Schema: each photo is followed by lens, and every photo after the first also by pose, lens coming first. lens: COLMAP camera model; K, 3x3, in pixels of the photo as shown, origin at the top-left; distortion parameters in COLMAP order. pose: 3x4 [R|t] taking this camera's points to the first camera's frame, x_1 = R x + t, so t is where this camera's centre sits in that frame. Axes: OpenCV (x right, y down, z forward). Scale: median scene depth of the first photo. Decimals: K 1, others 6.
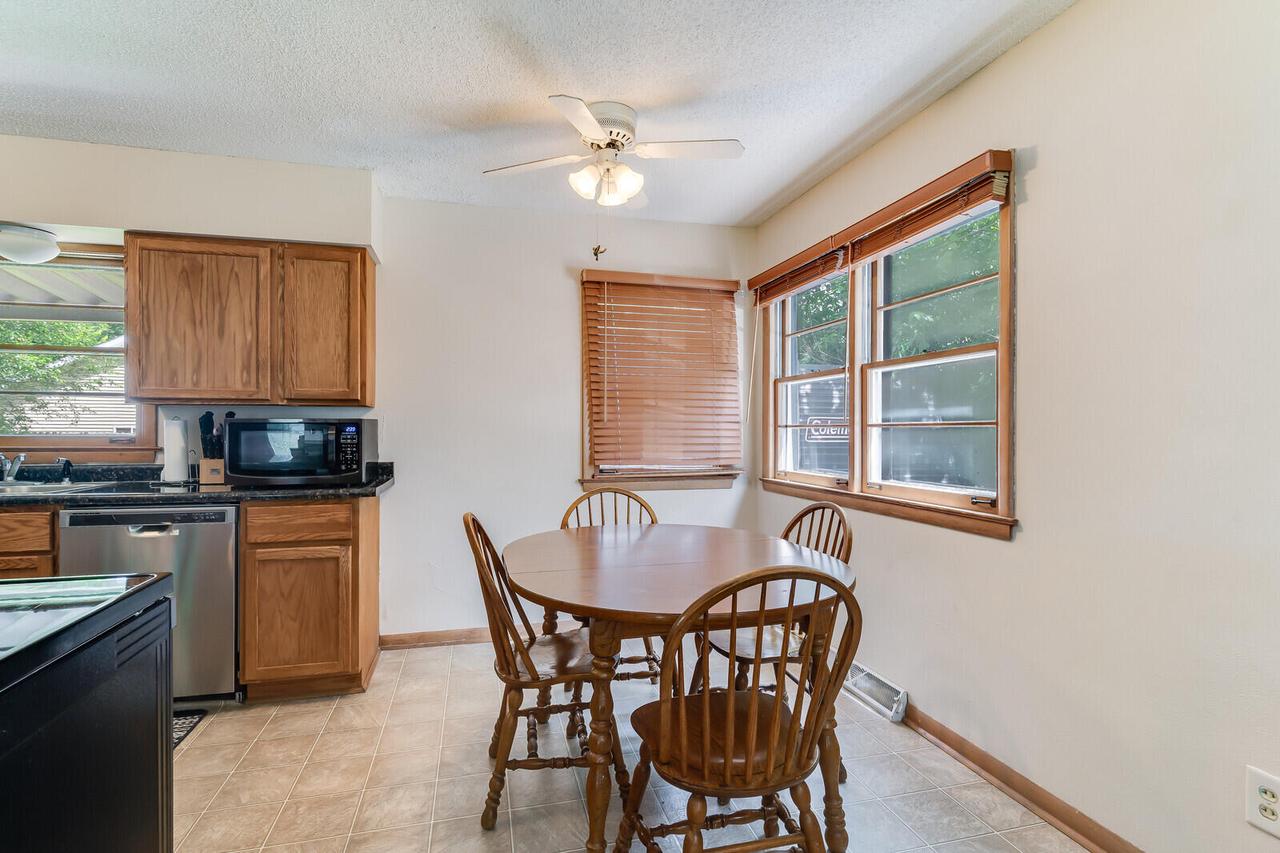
lens RADIAL K [[625.3, 0, 640.0], [0, 625.3, 426.5], [0, 0, 1]] dist [-0.000654, 0.000543]
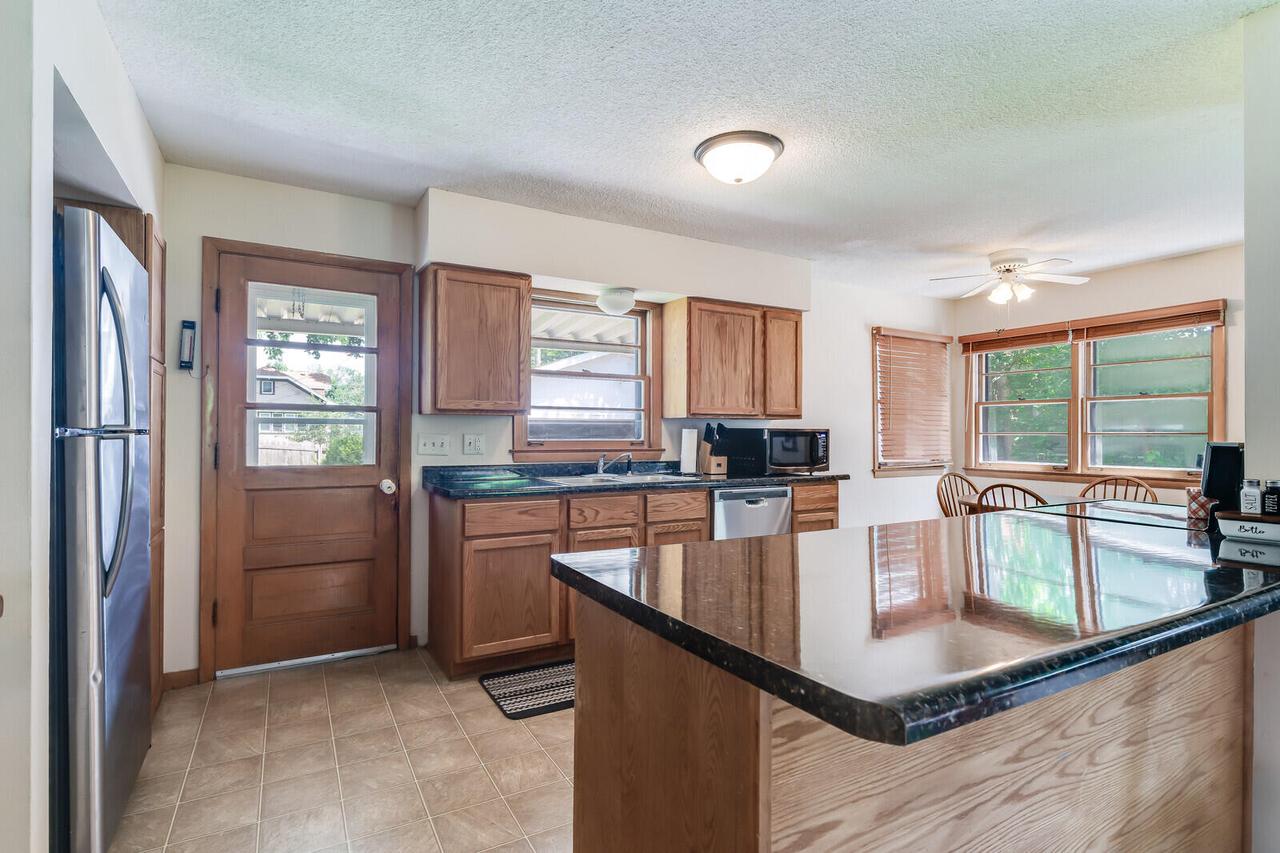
lens RADIAL K [[619.5, 0, 630.9], [0, 619.5, 433.5], [0, 0, 1]] dist [-0.000672, 0.000660]
pose [[0.967310, 0.001571, 0.253591, -1.284206], [-0.002801, 0.999986, 0.004490, -0.006543], [-0.253580, -0.005053, 0.967301, -0.325993]]
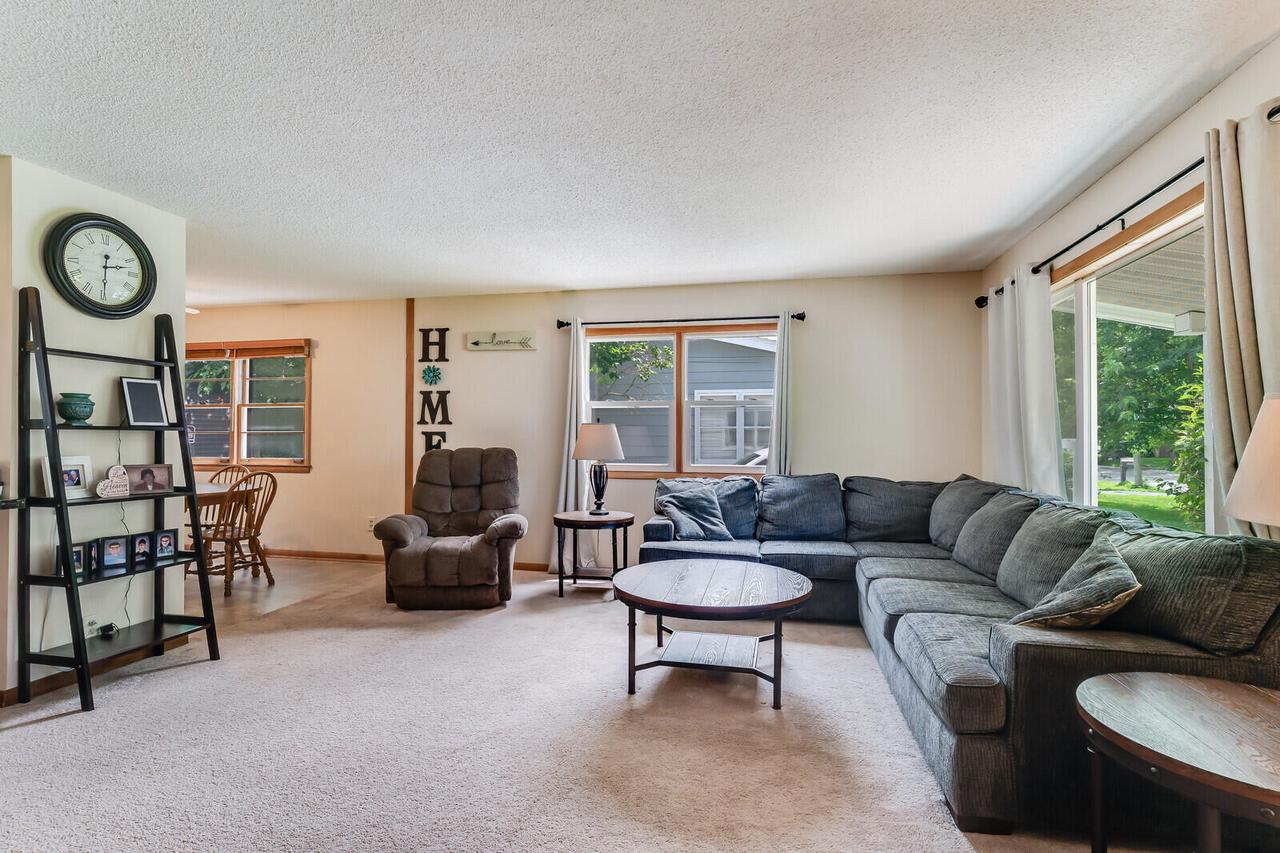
lens RADIAL K [[625.3, 0, 640.0], [0, 625.3, 426.5], [0, 0, 1]] dist [-0.000654, 0.000543]
pose [[0.455745, 0.007601, 0.890078, -0.937156], [-0.003935, 0.999971, -0.006525, -0.014162], [-0.890102, -0.000529, 0.455762, -1.226233]]
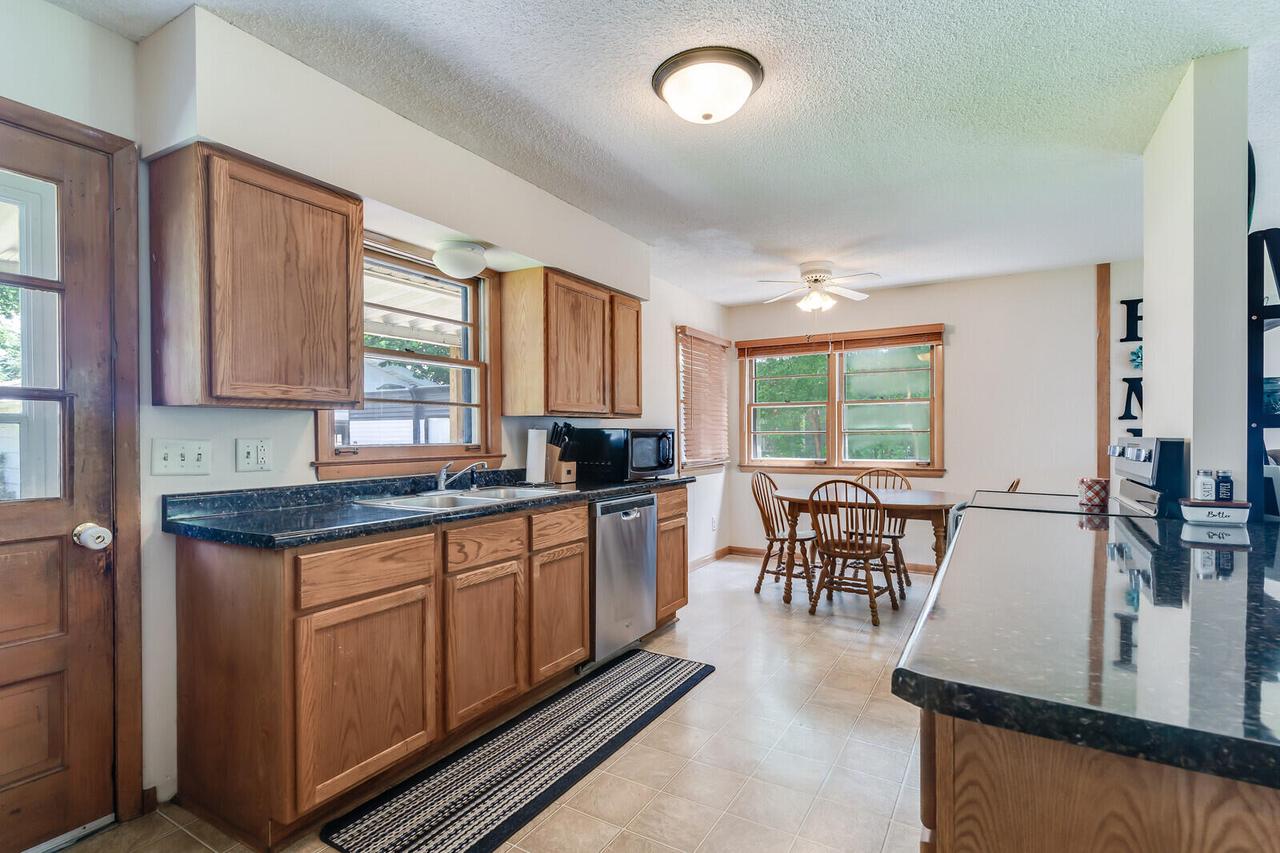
lens RADIAL K [[615.2, 0, 636.9], [0, 615.2, 442.3], [0, 0, 1]] dist [0.003319, 0.000803]
pose [[0.712618, -0.014956, 0.701392, -1.477544], [0.004217, 0.999846, 0.017035, -0.005814], [-0.701539, -0.009182, 0.712572, 0.067651]]
